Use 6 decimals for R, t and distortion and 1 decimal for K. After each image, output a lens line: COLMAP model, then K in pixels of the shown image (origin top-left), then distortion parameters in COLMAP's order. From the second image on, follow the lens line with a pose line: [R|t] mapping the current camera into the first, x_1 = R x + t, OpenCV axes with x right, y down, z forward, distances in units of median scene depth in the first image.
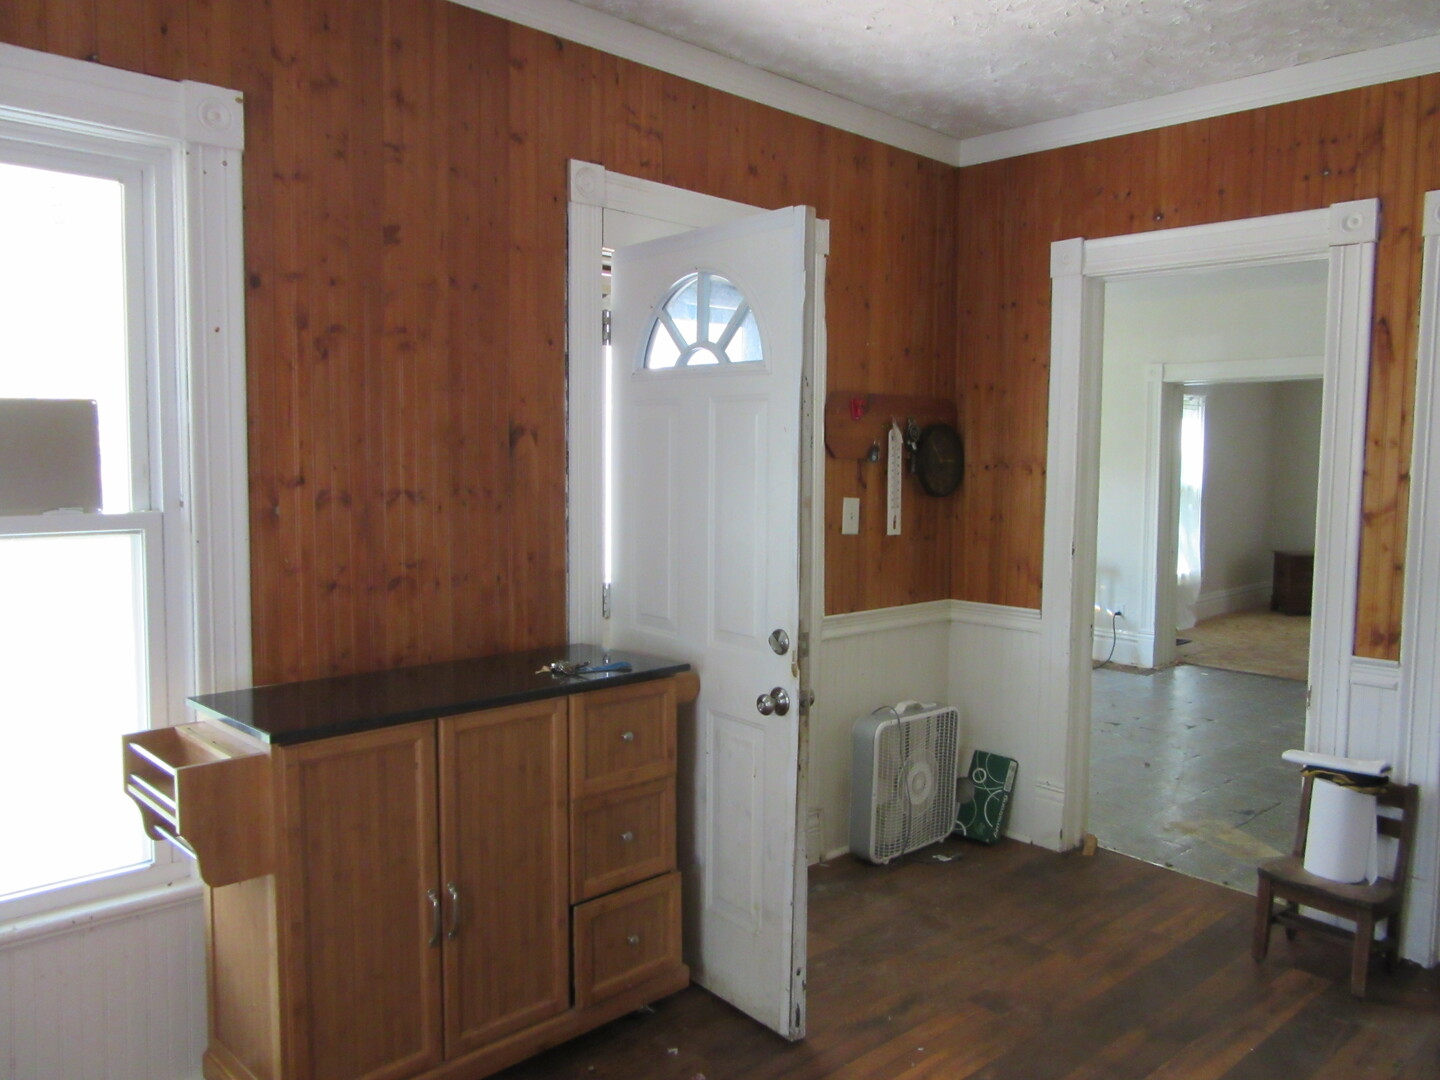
lens RADIAL K [[1066.4, 0, 711.1], [0, 1066.4, 541.9], [0, 0, 1]] dist [-0.046155, 0.037004]
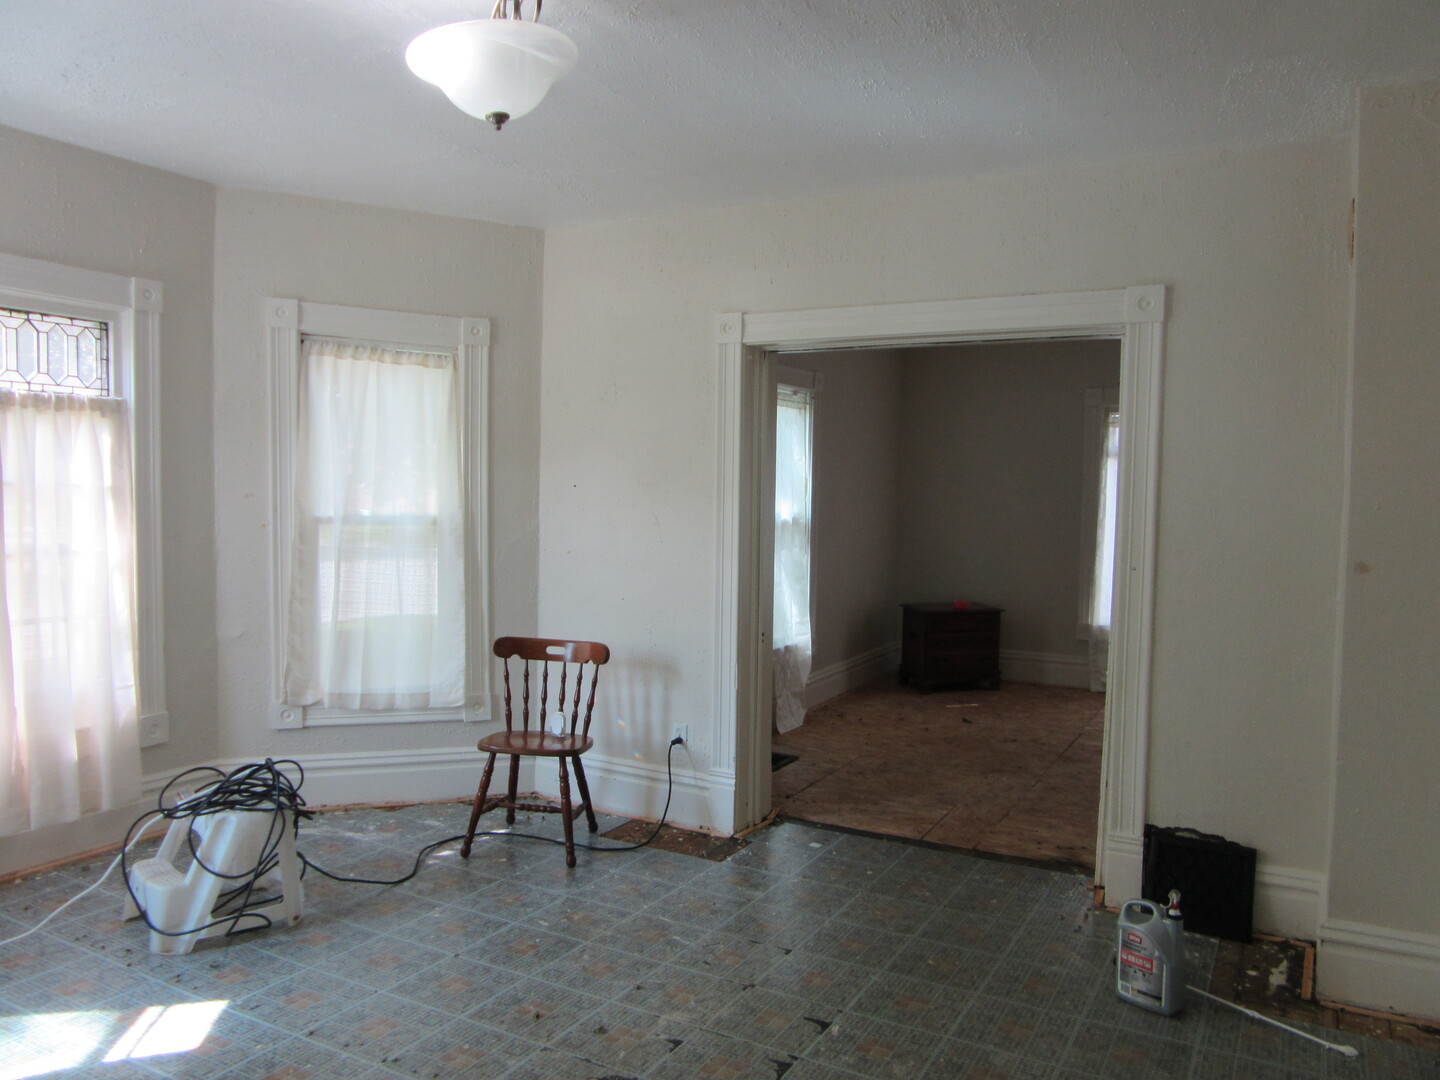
lens RADIAL K [[1066.4, 0, 719.7], [0, 1066.4, 536.0], [0, 0, 1]] dist [-0.046155, 0.037004]
pose [[0.941602, -0.009073, 0.336605, 0.207257], [0.015860, 0.999722, -0.017418, -0.033030], [-0.336354, 0.021740, 0.941485, 0.433484]]
